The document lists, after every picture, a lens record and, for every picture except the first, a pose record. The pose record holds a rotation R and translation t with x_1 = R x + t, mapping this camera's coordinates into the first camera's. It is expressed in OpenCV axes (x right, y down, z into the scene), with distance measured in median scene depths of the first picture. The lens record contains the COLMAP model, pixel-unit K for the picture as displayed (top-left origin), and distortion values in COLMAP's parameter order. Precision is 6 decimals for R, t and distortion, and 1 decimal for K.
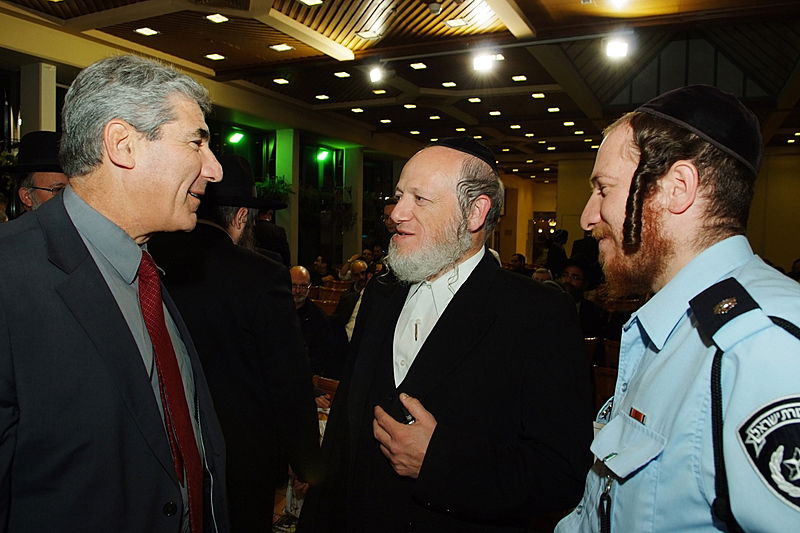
lens RADIAL K [[606.2, 0, 405.9], [0, 606.2, 266.7], [0, 0, 1]] dist [-0.026097, -0.033550]
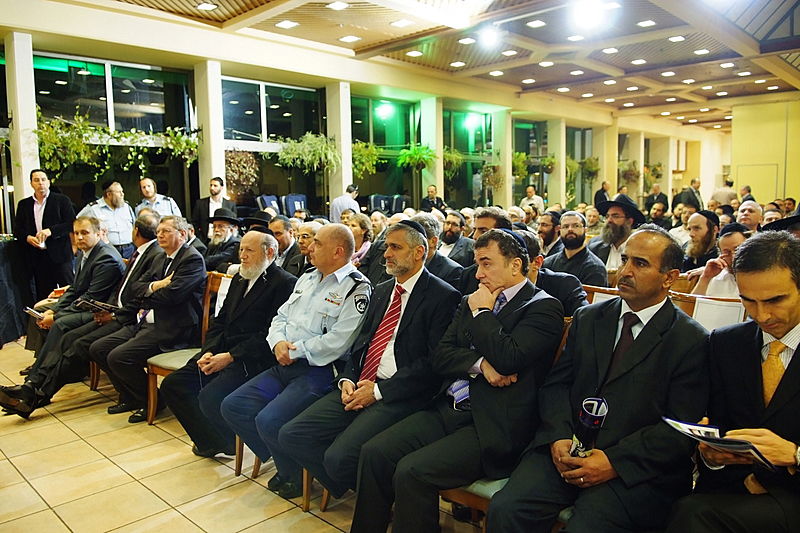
lens RADIAL K [[606.2, 0, 405.6], [0, 606.2, 261.8], [0, 0, 1]] dist [-0.026097, -0.033550]
pose [[0.954345, -0.014918, -0.298333, 0.077294], [0.028154, 0.998798, 0.040118, 0.016521], [0.297376, -0.046686, 0.953618, -0.040527]]
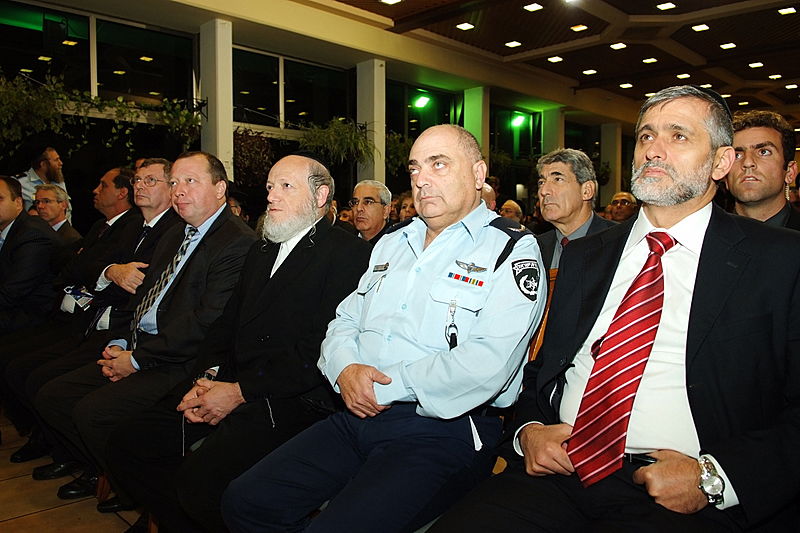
lens RADIAL K [[645.1, 0, 404.3], [0, 645.1, 255.0], [0, 0, 1]] dist [-0.038886, -0.010609]
pose [[0.947759, -0.013315, -0.318710, 0.004579], [0.008046, 0.999808, -0.017841, 0.039273], [0.318886, 0.014345, 0.947684, 0.063913]]
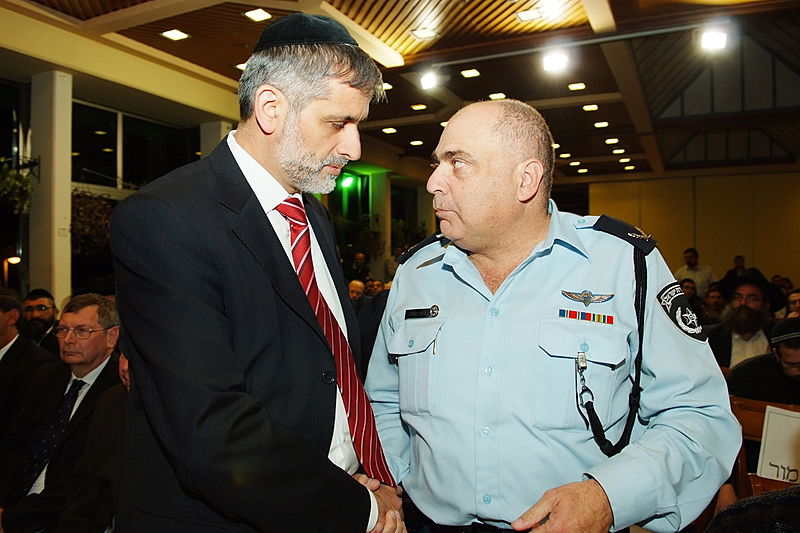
lens RADIAL K [[606.2, 0, 406.7], [0, 606.2, 264.4], [0, 0, 1]] dist [-0.026097, -0.033550]
pose [[0.999754, -0.022048, -0.002493, -0.058486], [0.021861, 0.997998, -0.059344, 0.003975], [0.003796, 0.059275, 0.998234, 0.082732]]
